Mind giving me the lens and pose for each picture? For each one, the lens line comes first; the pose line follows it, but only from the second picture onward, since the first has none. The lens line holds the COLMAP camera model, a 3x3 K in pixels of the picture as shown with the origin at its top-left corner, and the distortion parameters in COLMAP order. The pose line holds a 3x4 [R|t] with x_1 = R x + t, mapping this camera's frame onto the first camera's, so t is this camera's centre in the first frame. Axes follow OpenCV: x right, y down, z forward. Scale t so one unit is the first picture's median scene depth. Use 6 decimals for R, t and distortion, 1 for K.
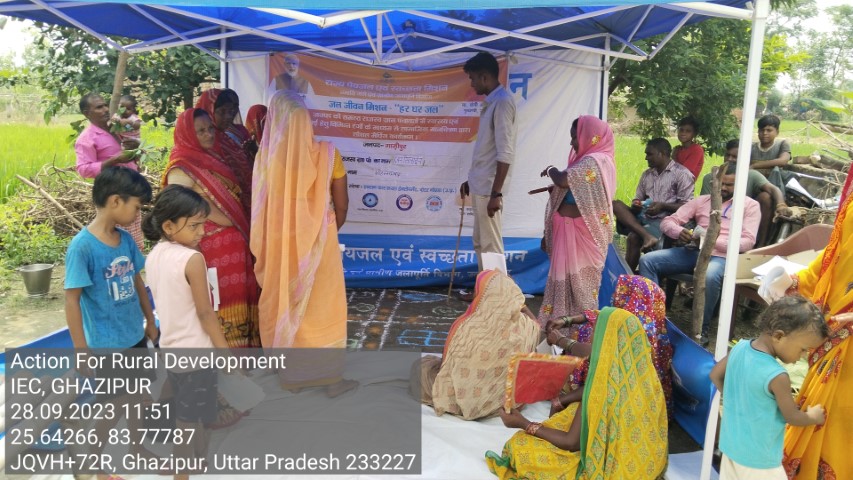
lens RADIAL K [[696.0, 0, 391.9], [0, 696.0, 226.6], [0, 0, 1]] dist [0.006394, -0.044604]
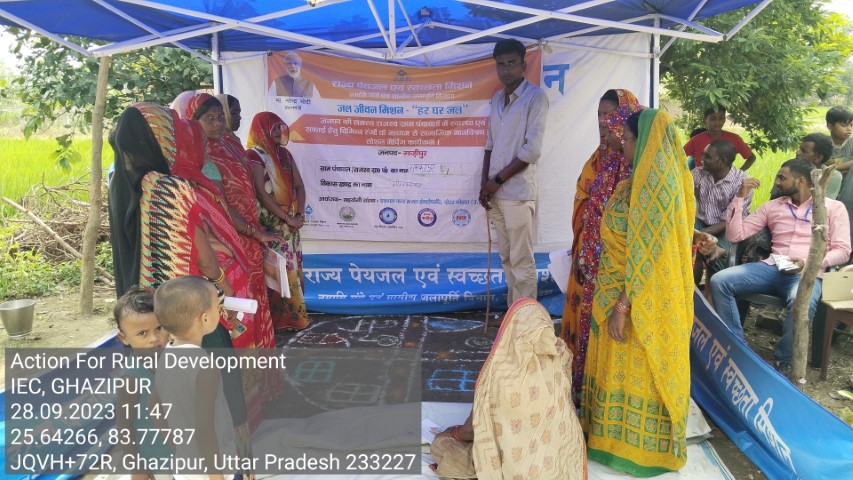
lens RADIAL K [[695.5, 0, 401.8], [0, 695.5, 241.0], [0, 0, 1]] dist [0.016929, -0.072100]
pose [[0.999354, -0.032974, -0.014269, -0.002149], [0.033250, 0.999256, 0.019565, -0.023049], [0.013614, -0.020026, 0.999707, 0.121181]]
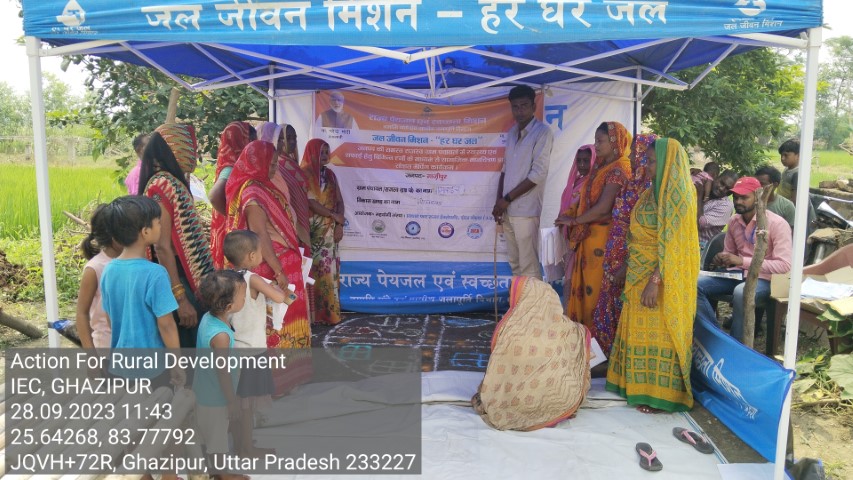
lens RADIAL K [[686.7, 0, 397.8], [0, 686.7, 239.1], [0, 0, 1]] dist [0.012677, -0.052698]
pose [[0.999851, -0.015425, -0.007713, -0.046865], [0.015168, 0.999360, -0.032395, 0.010800], [0.008207, 0.032274, 0.999445, -0.028777]]
